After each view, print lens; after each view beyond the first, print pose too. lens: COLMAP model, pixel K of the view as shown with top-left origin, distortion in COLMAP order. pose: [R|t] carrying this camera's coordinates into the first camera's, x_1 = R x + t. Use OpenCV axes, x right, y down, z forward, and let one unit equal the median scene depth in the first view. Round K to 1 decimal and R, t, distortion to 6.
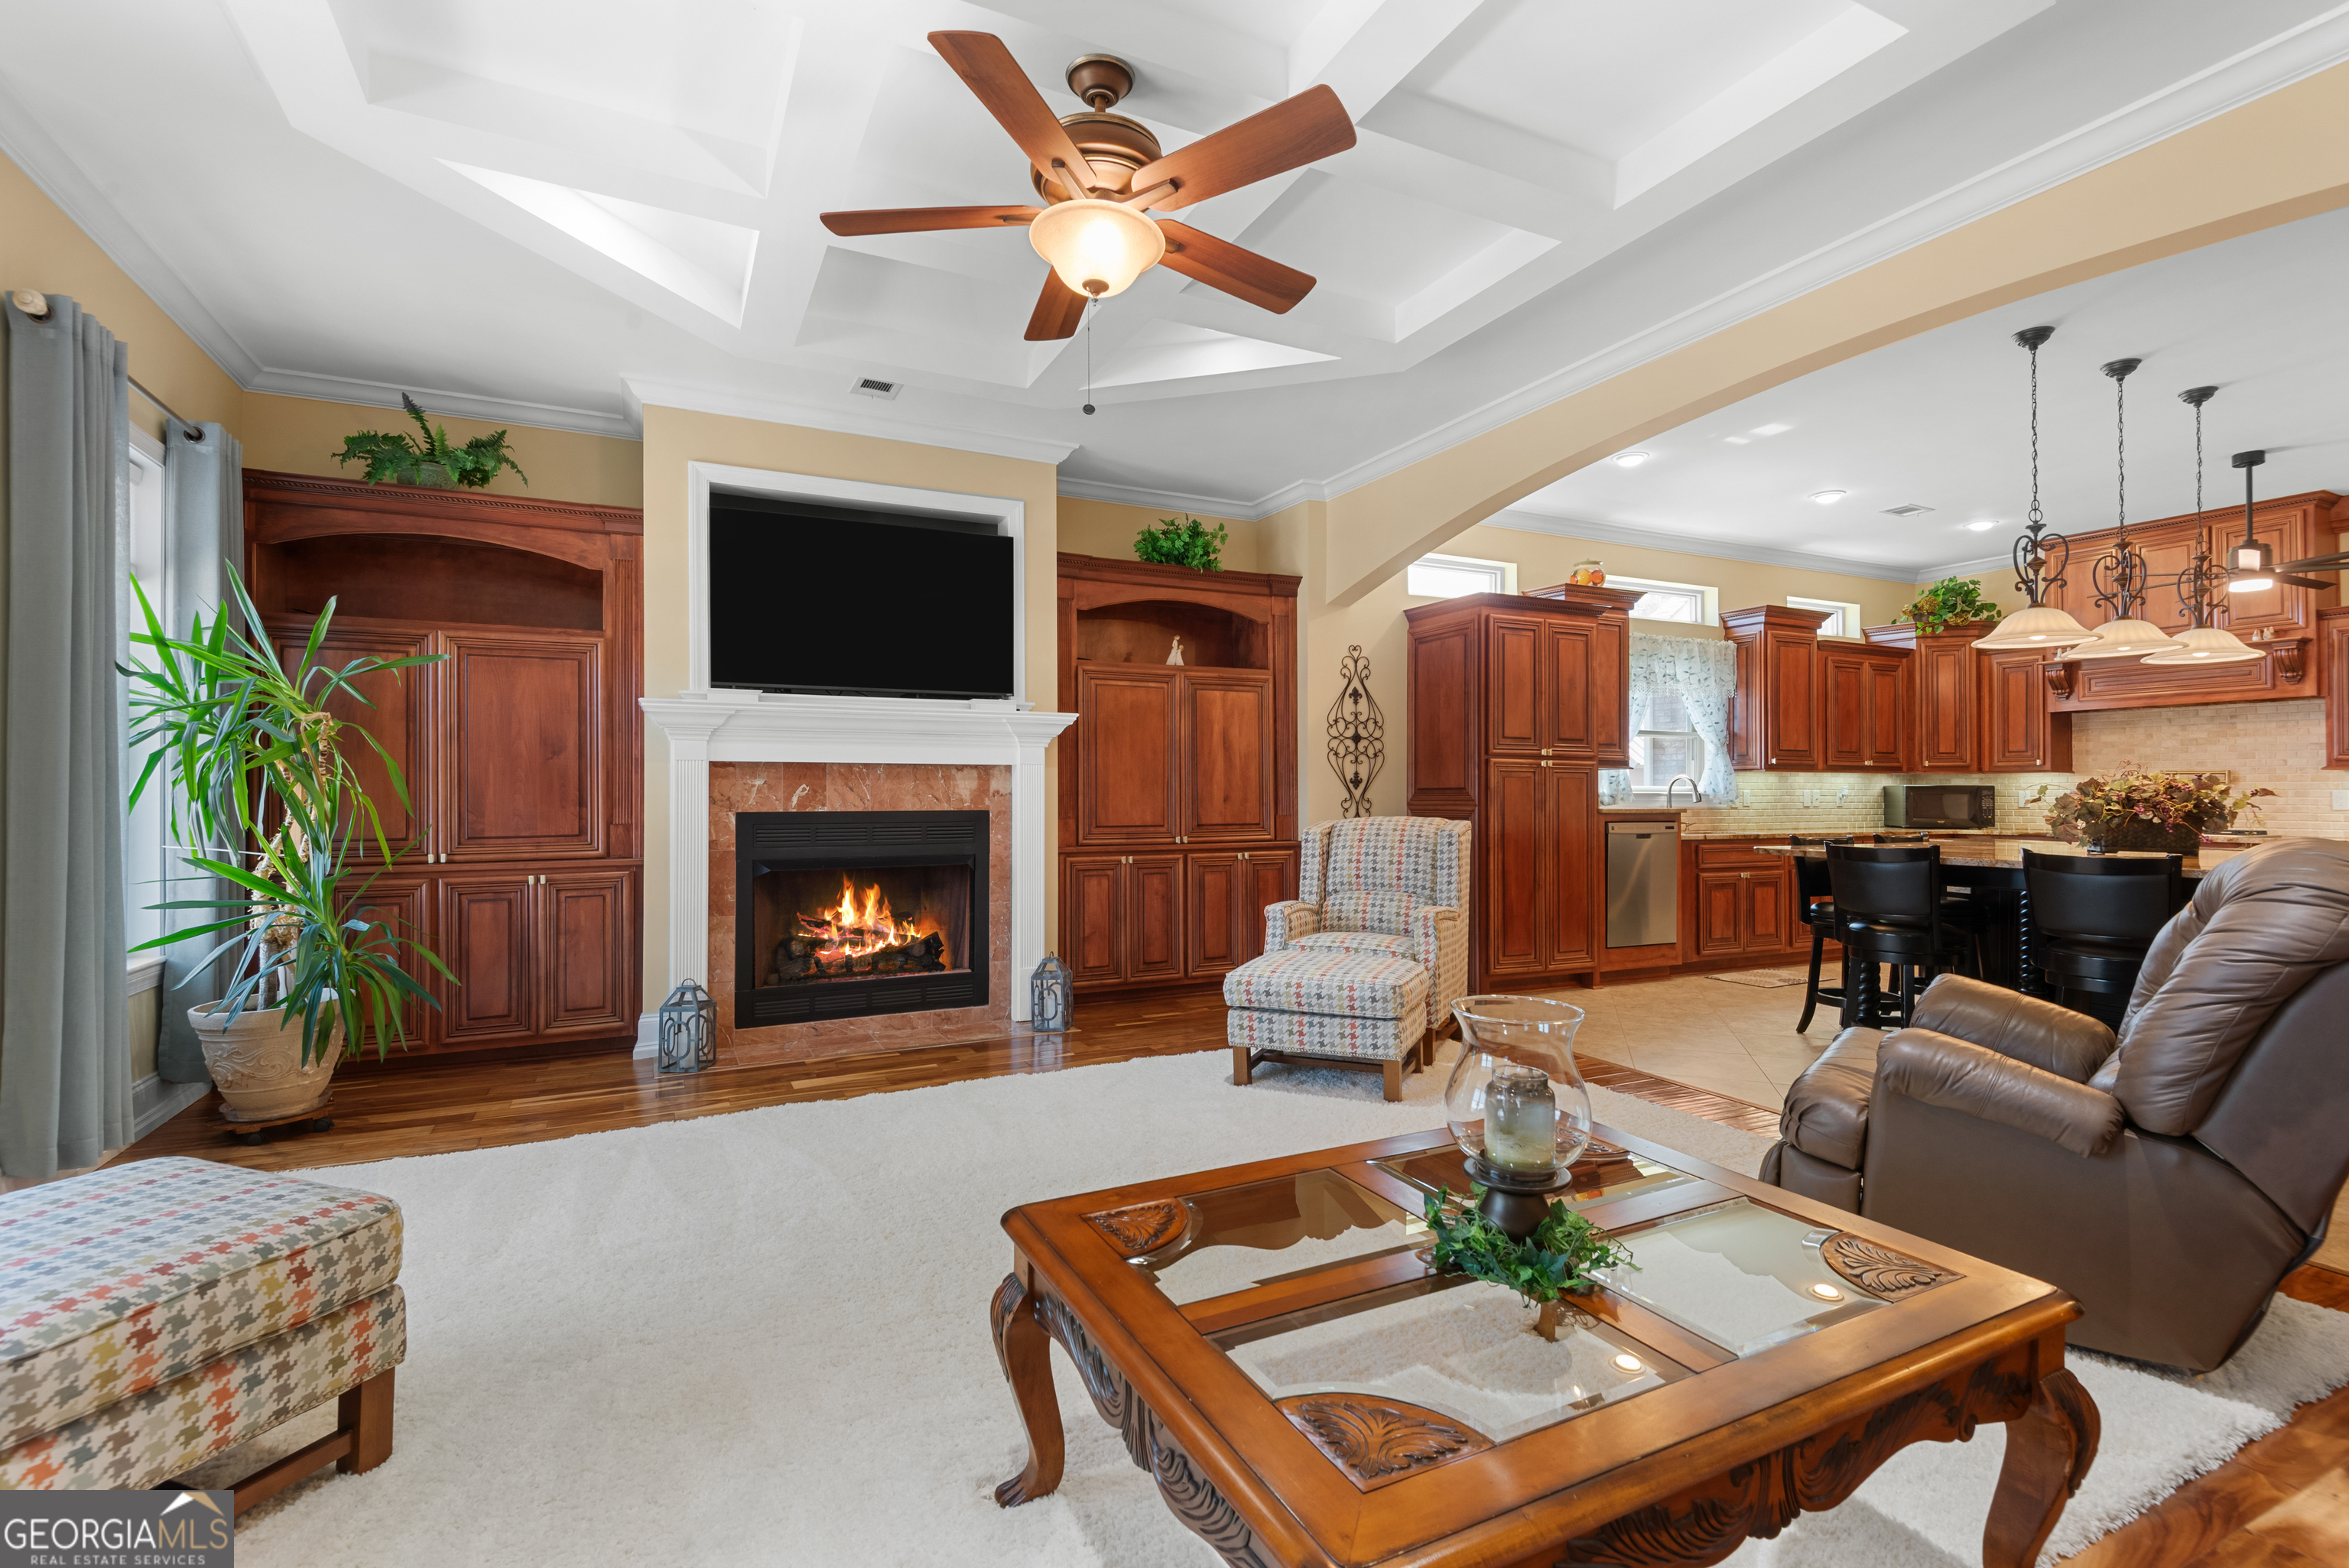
lens RADIAL K [[1082.6, 0, 1155.0], [0, 1082.6, 777.8], [0, 0, 1]] dist [0.014328, -0.008767]
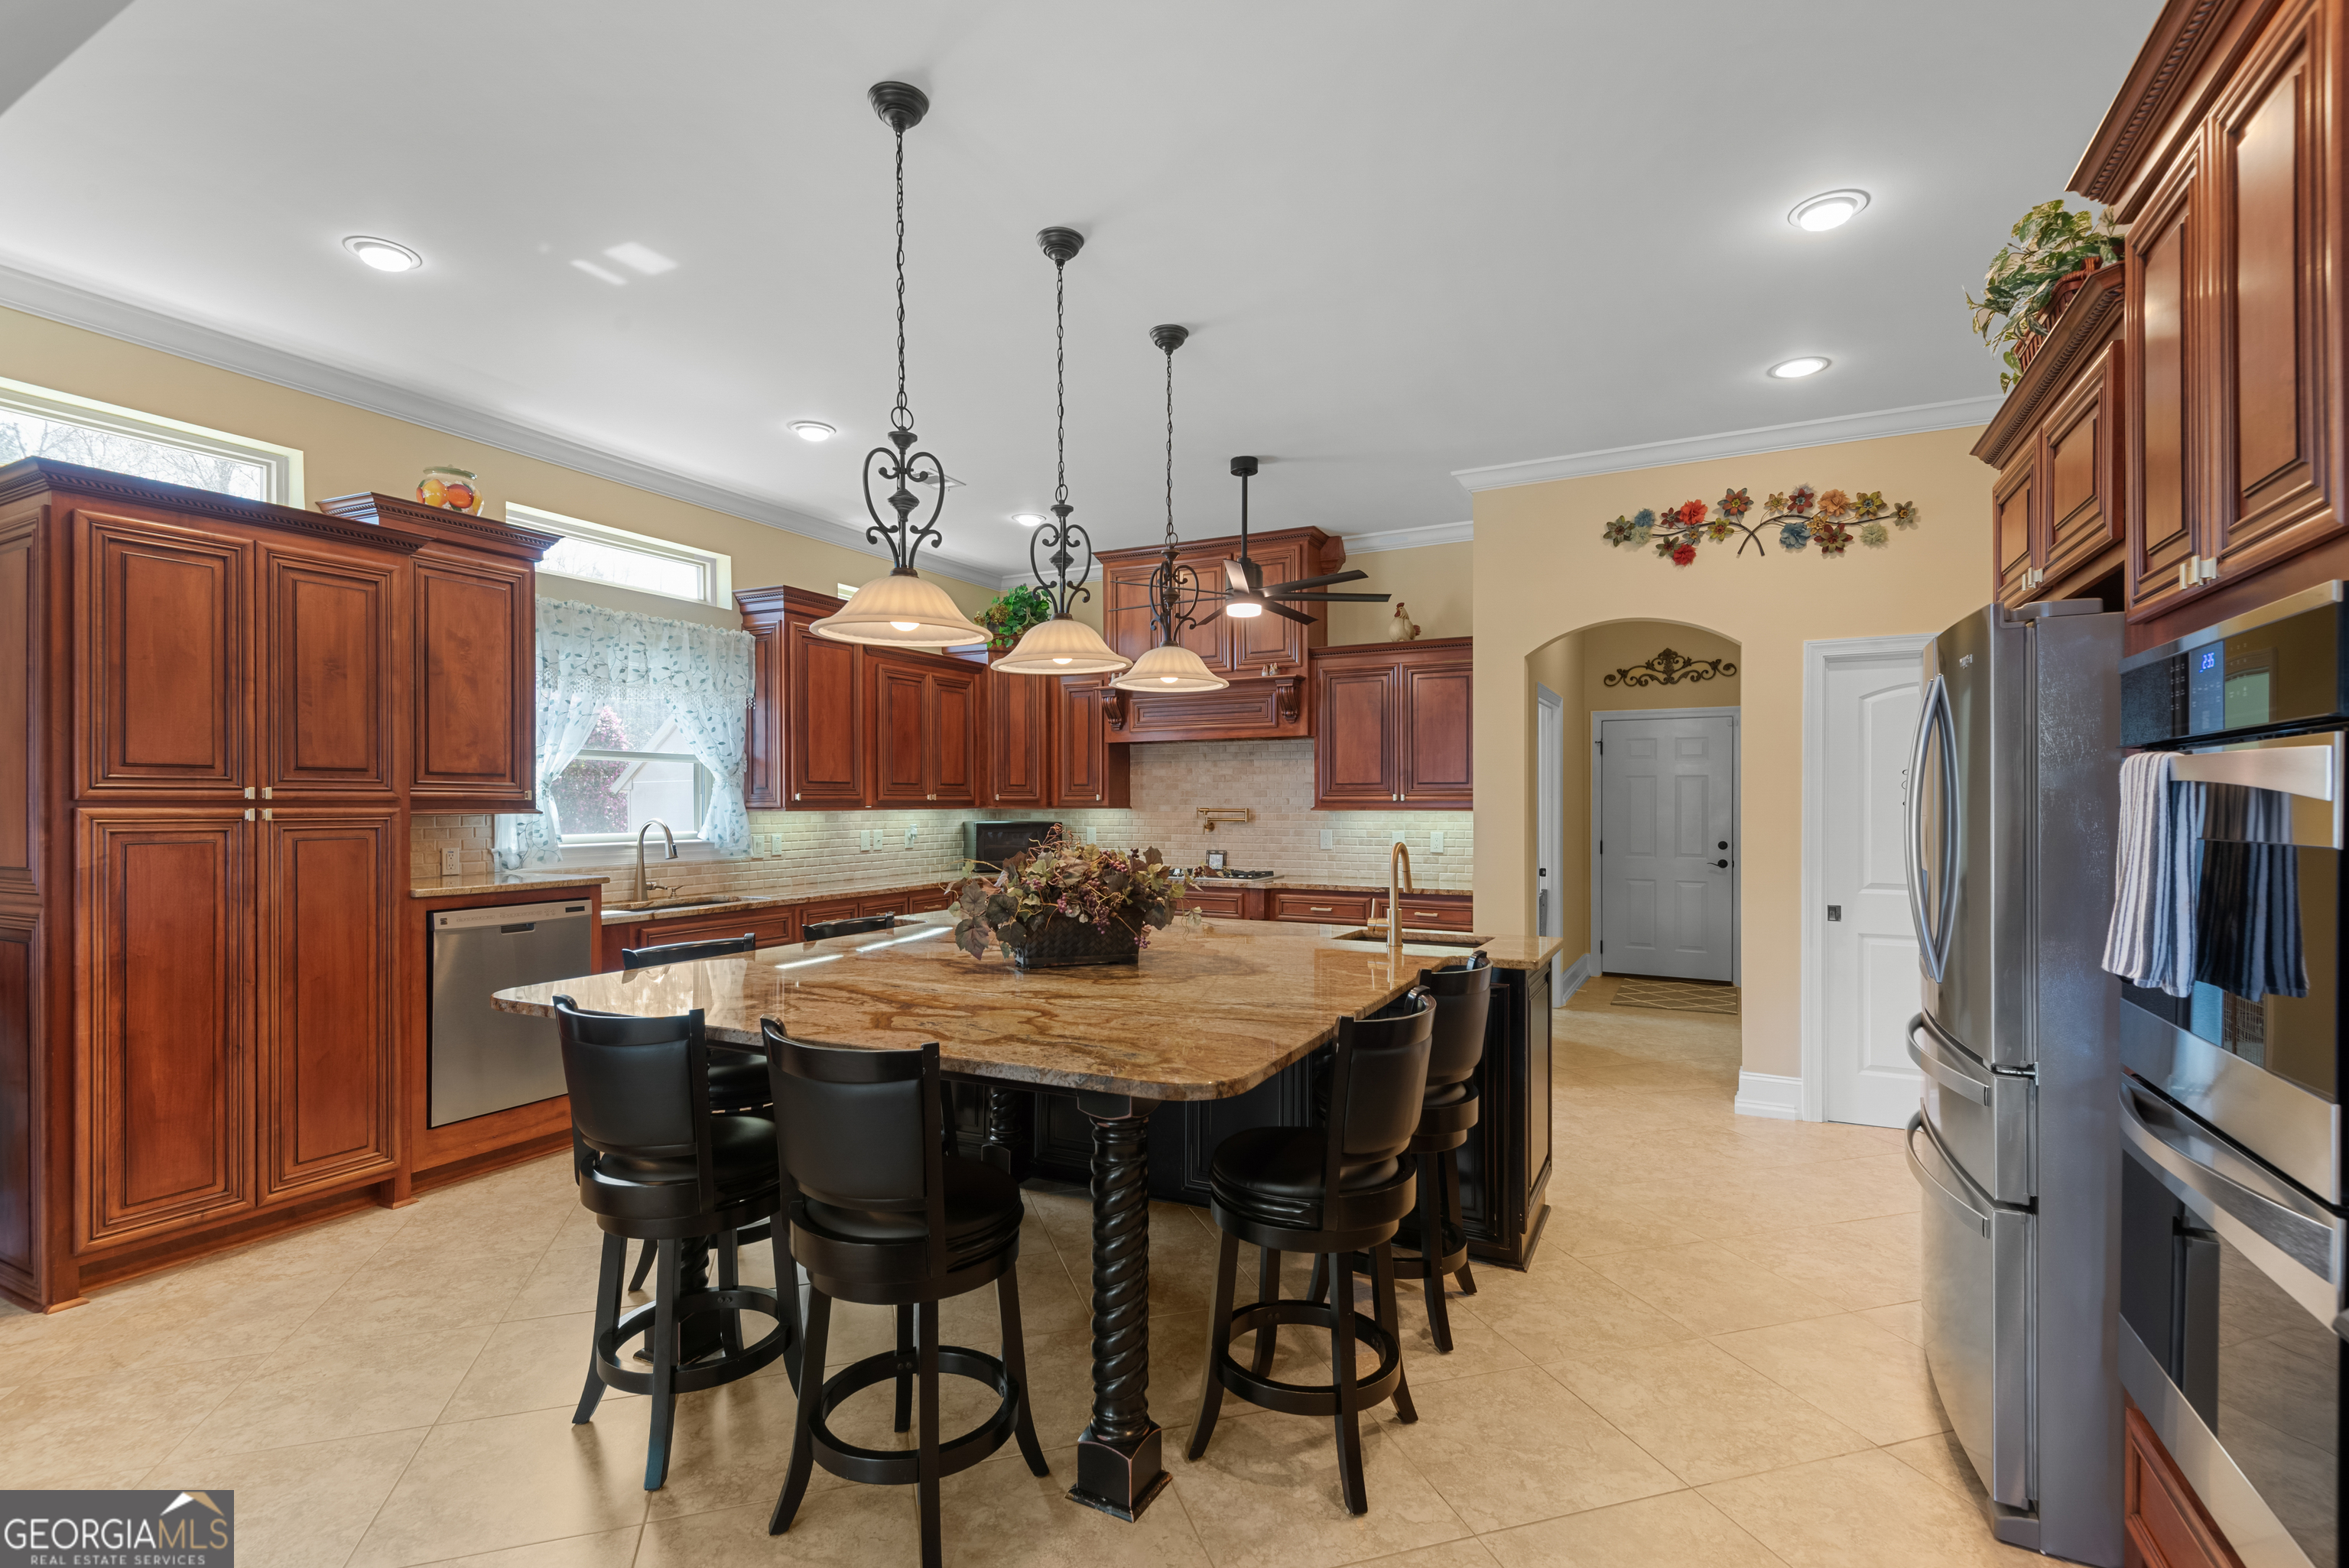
lens RADIAL K [[1082.6, 0, 1188.1], [0, 1082.6, 804.7], [0, 0, 1]] dist [0.014328, -0.008767]
pose [[0.786590, -0.005412, 0.617453, 0.375544], [-0.006502, 0.999834, 0.017046, -0.029070], [-0.617442, -0.017423, 0.786423, 0.292894]]
